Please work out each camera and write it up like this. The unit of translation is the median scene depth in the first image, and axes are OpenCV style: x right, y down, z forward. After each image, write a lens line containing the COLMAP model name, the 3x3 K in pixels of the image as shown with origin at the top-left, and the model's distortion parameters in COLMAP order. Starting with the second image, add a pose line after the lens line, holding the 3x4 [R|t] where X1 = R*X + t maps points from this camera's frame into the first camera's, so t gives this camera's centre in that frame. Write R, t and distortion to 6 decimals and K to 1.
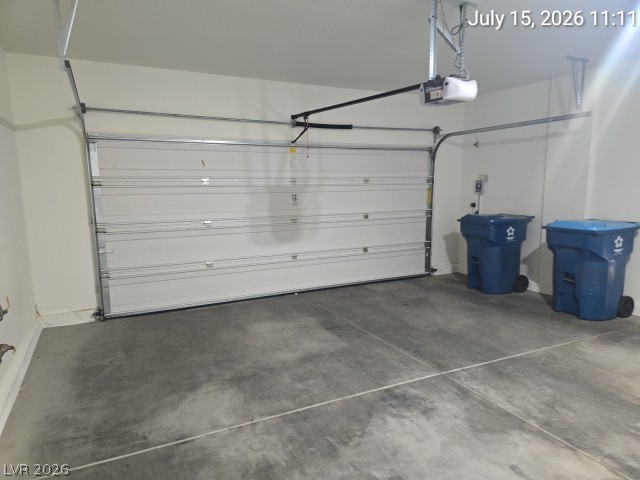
lens RADIAL K [[434.6, 0, 320.0], [0, 434.6, 240.8], [0, 0, 1]] dist [0.037443, -0.017717]
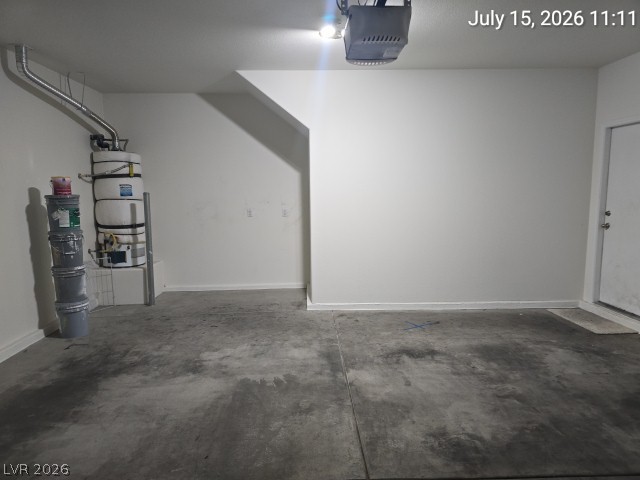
lens RADIAL K [[434.6, 0, 320.1], [0, 434.6, 241.1], [0, 0, 1]] dist [0.037443, -0.017717]
pose [[-0.909290, -0.030582, 0.415037, 0.112563], [0.076146, 0.968234, 0.238169, -0.246428], [-0.409137, 0.248168, -0.878077, 1.927995]]
